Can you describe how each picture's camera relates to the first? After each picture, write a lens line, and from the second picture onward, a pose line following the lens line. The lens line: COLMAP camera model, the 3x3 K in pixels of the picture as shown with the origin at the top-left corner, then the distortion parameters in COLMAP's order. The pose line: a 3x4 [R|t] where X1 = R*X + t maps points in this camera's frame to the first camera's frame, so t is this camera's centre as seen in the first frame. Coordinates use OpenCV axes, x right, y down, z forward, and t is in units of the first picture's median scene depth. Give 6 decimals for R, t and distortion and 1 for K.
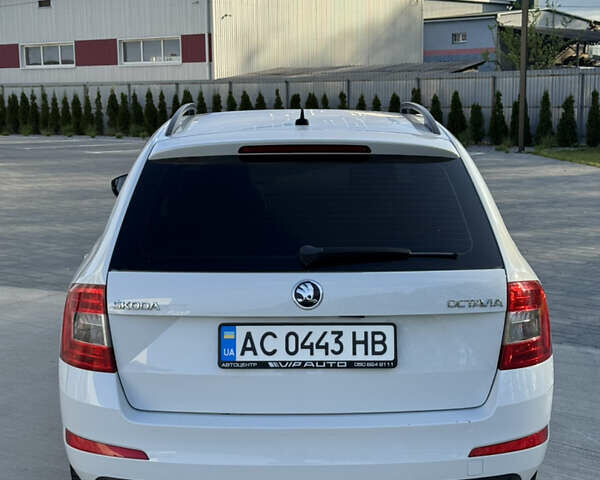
lens RADIAL K [[1126.0, 0, 295.0], [0, 1126.0, 244.8], [0, 0, 1]] dist [0.164204, 0.000000]
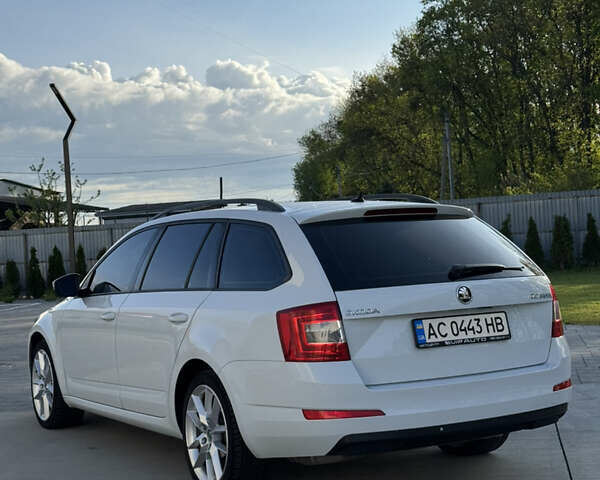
lens RADIAL K [[1126.0, 0, 296.8], [0, 1126.0, 239.2], [0, 0, 1]] dist [0.164204, 0.000000]
pose [[0.881443, -0.043777, 0.470258, -0.903801], [0.114747, 0.985711, -0.123318, 0.132335], [-0.458140, 0.162658, 0.873871, -0.258570]]
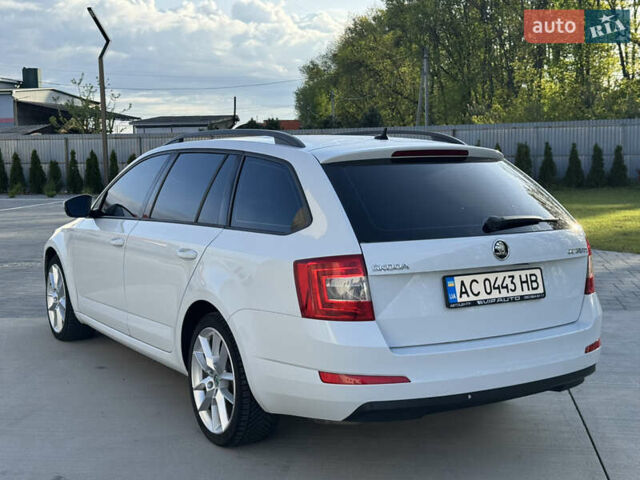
lens RADIAL K [[903.9, 0, 313.9], [0, 903.9, 239.3], [0, 0, 1]] dist [0.149931, 0.000000]
pose [[0.872287, -0.054381, 0.485960, -0.732399], [0.075400, 0.996870, -0.023788, 0.039824], [-0.483145, 0.057391, 0.873657, 0.117799]]
